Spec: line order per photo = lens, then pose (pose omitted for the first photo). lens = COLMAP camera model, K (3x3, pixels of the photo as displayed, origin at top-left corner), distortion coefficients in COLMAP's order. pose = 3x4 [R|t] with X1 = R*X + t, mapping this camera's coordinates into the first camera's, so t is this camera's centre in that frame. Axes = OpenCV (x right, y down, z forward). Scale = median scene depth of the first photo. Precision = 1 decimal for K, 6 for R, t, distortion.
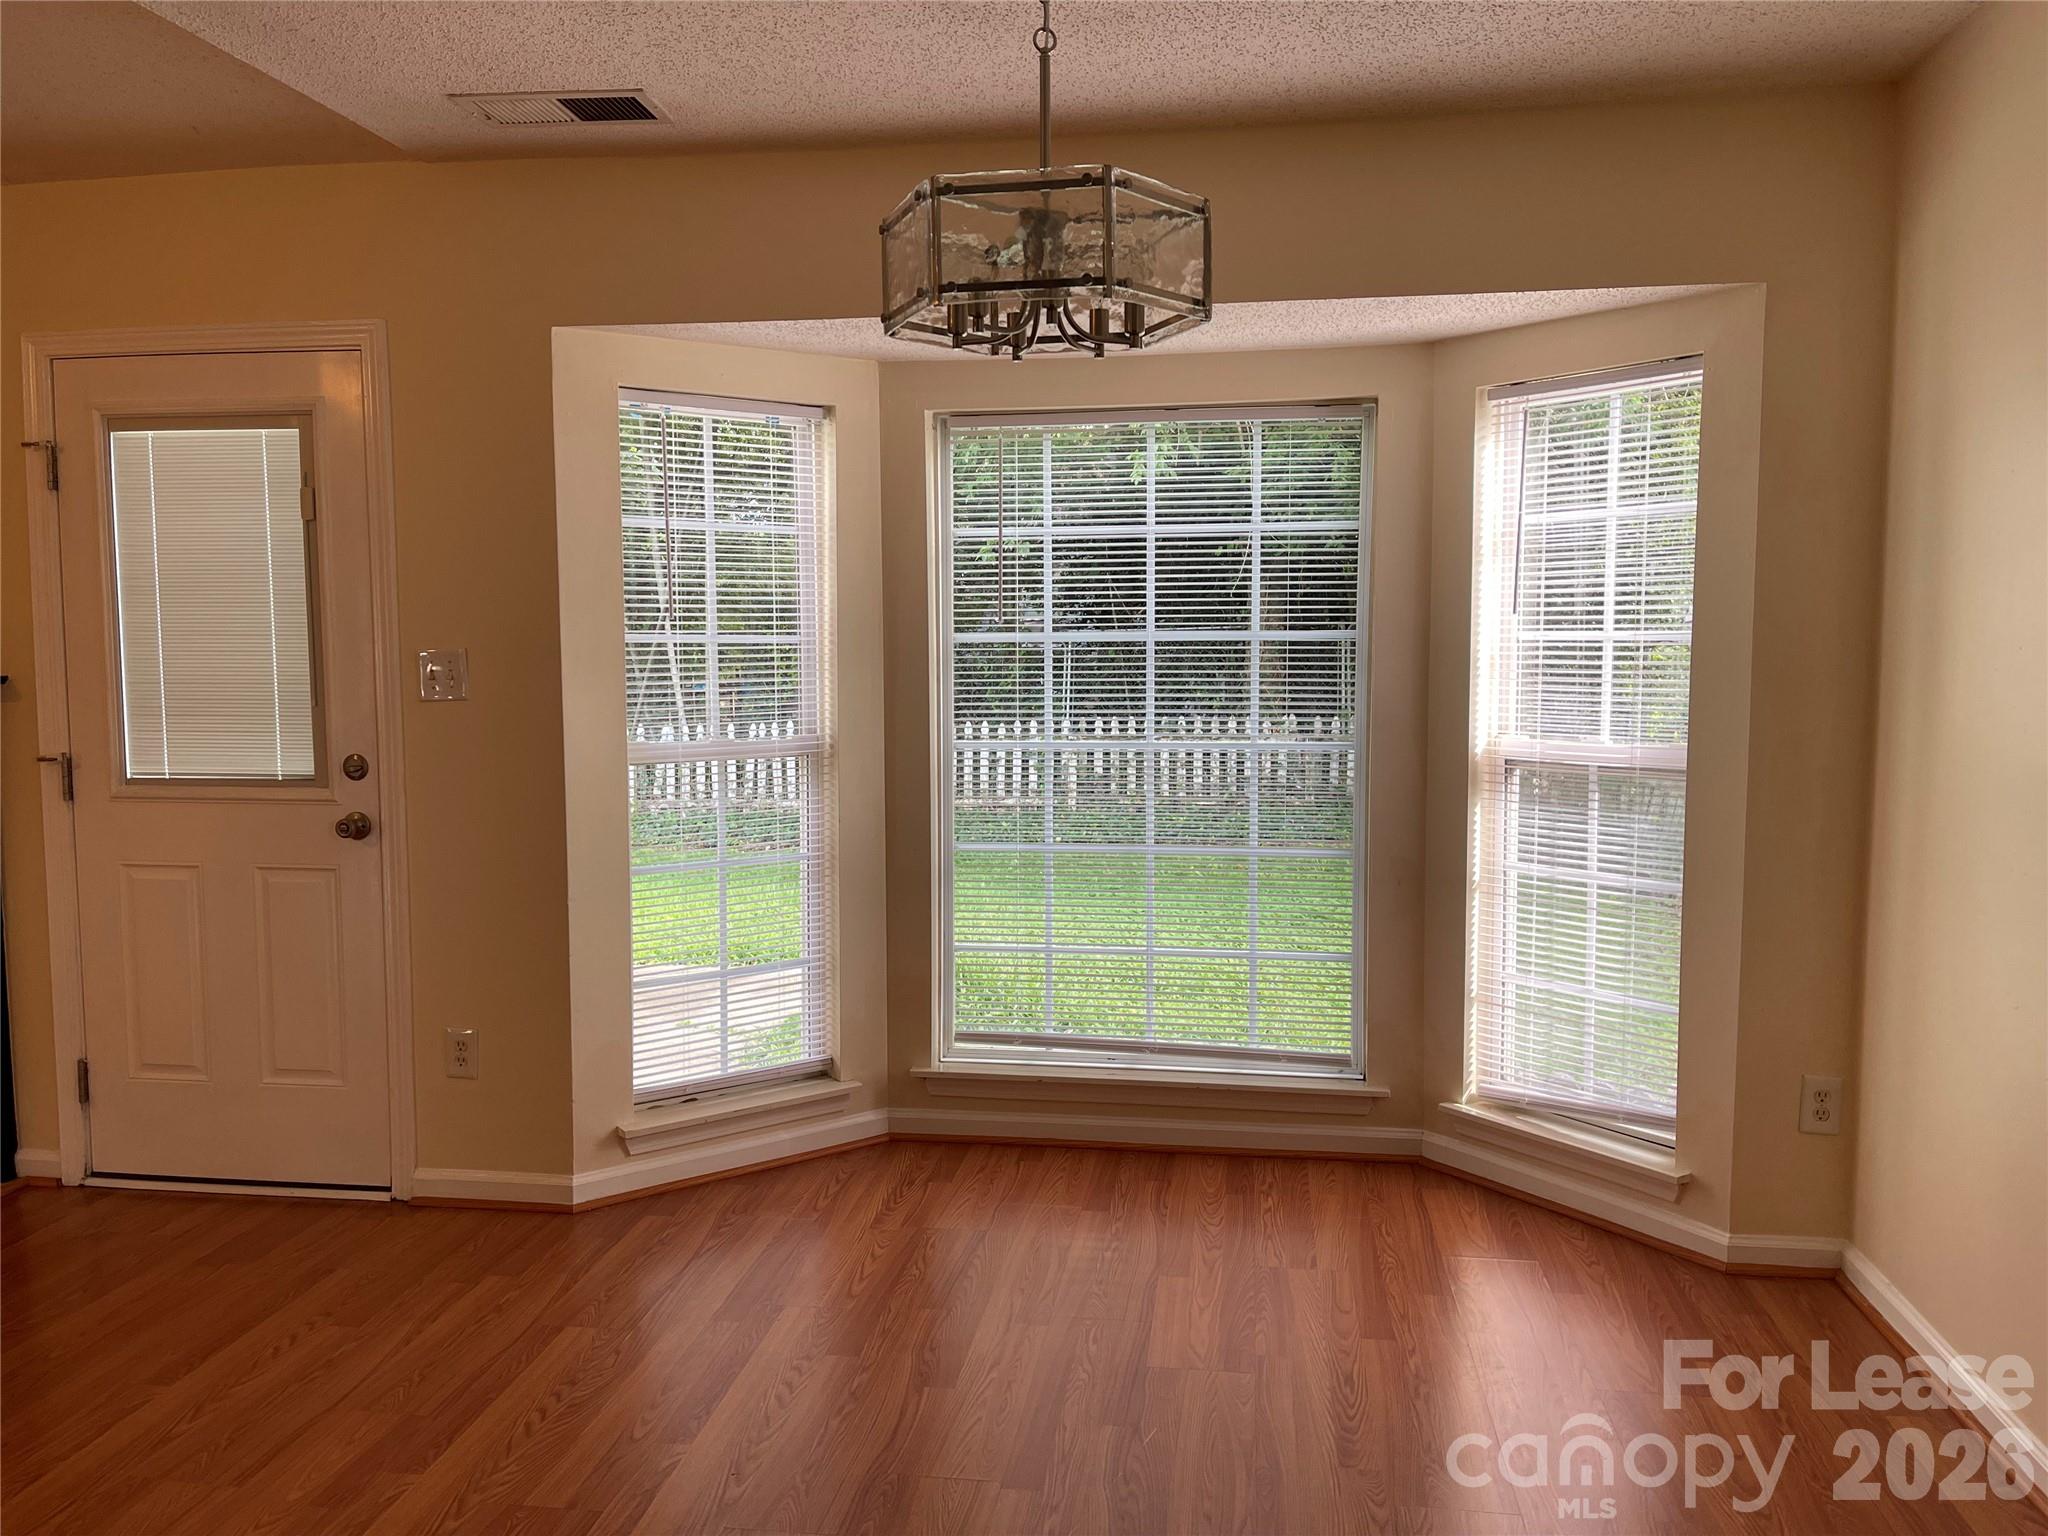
lens RADIAL K [[1551.1, 0, 1022.9], [0, 1551.1, 779.0], [0, 0, 1]] dist [-0.012490, -0.057813]
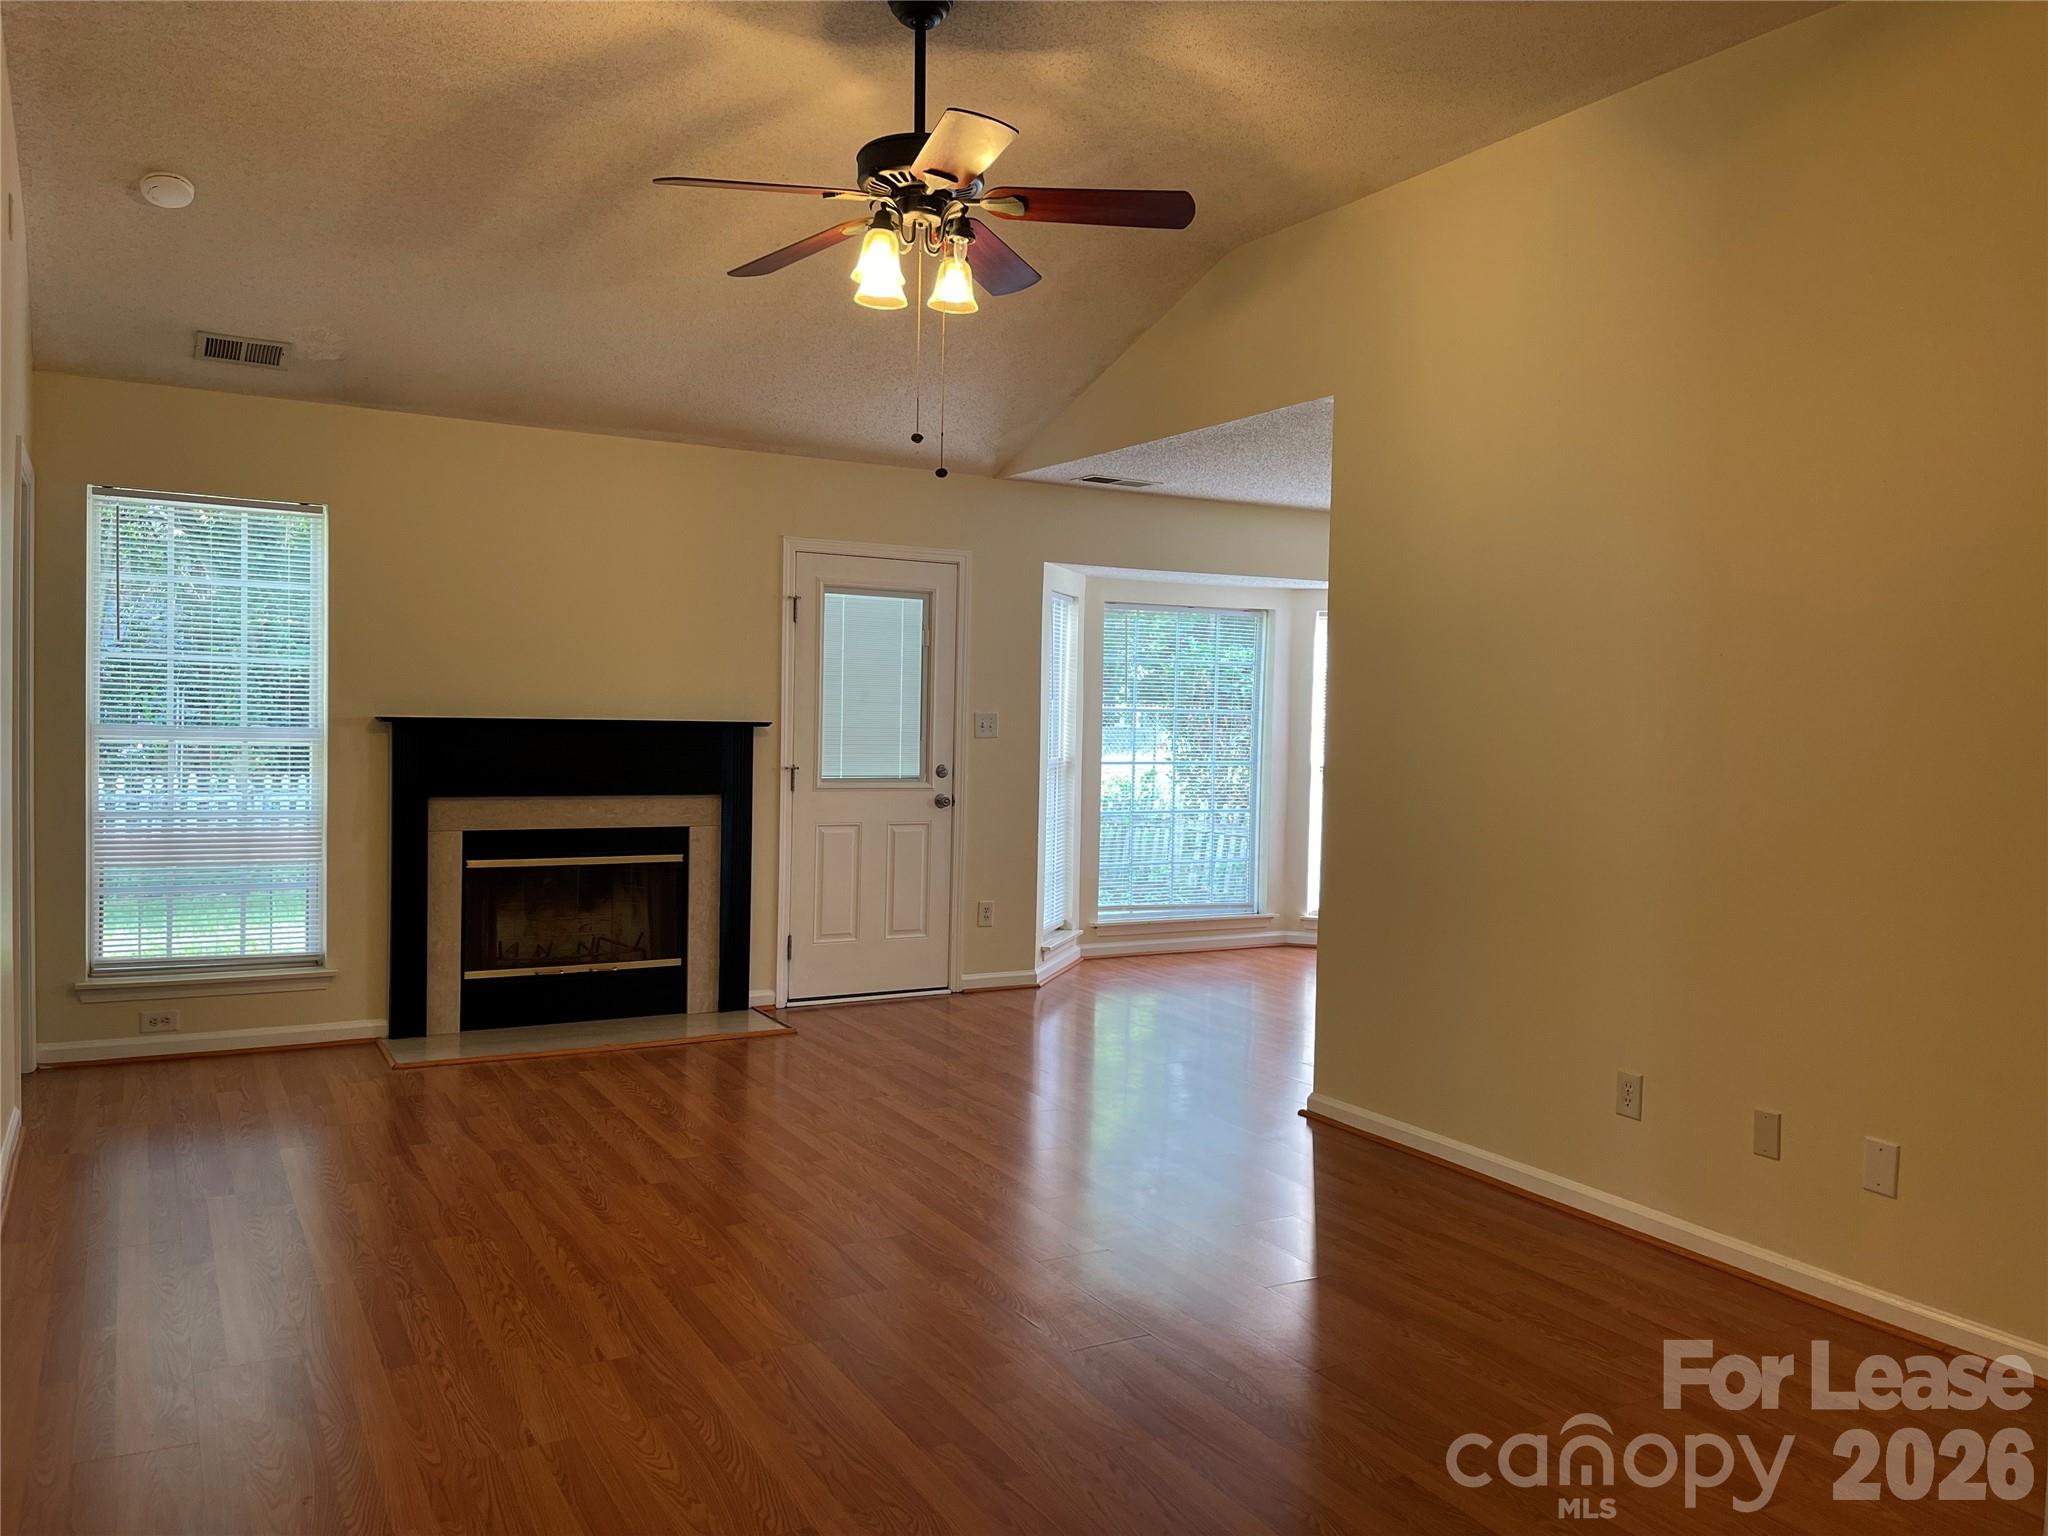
lens RADIAL K [[1551.1, 0, 1025.5], [0, 1551.1, 760.2], [0, 0, 1]] dist [-0.012490, -0.057813]
pose [[0.804748, -0.001125, 0.593615, -1.516378], [0.031802, 0.998644, -0.041220, 0.063305], [-0.592764, 0.052050, 0.803693, -0.658298]]
